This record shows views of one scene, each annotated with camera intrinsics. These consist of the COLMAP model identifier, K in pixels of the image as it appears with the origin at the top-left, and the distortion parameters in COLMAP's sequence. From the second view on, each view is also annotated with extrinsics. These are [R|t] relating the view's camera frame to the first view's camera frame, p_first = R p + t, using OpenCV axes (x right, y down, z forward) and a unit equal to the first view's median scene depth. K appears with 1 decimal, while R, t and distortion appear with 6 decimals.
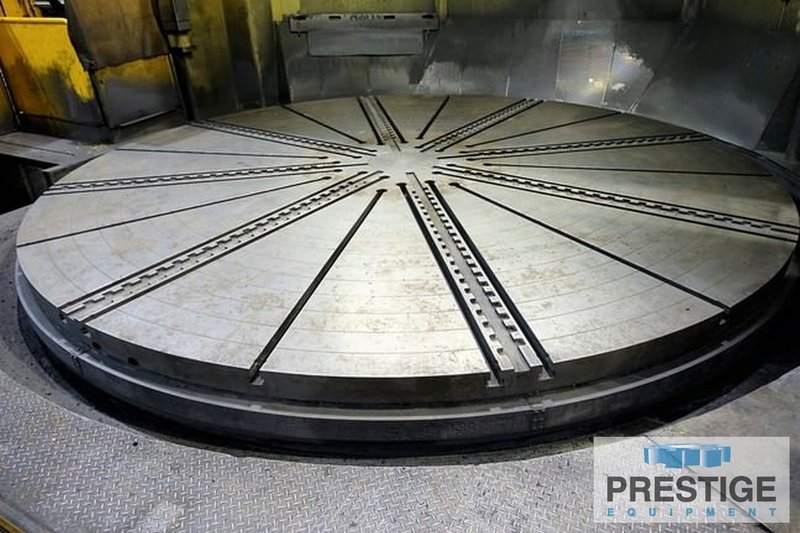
lens RADIAL K [[554.9, 0, 399.7], [0, 554.9, 266.4], [0, 0, 1]] dist [-0.004204, -0.001017]
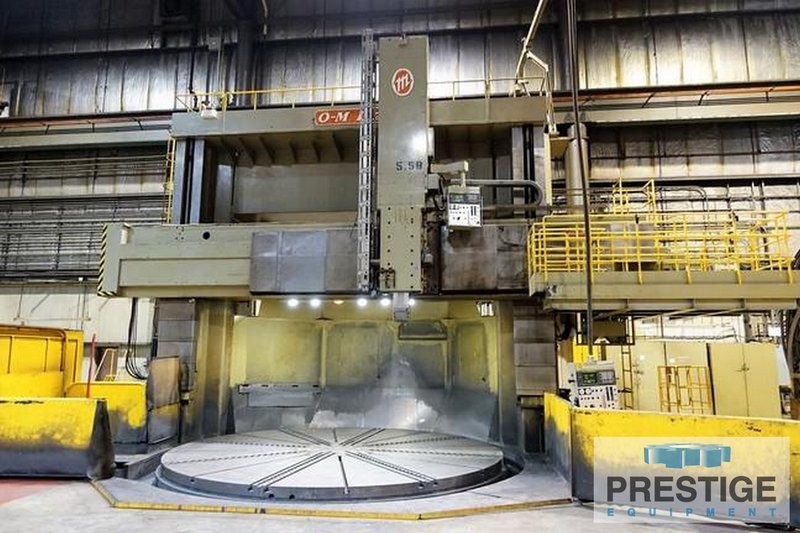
lens RADIAL K [[554.9, 0, 398.2], [0, 554.9, 266.9], [0, 0, 1]] dist [-0.004204, -0.001017]
pose [[0.929730, 0.092566, 0.356419, -0.382462], [0.142375, 0.802262, -0.579746, 0.322327], [-0.339606, 0.589752, 0.732708, -0.639942]]
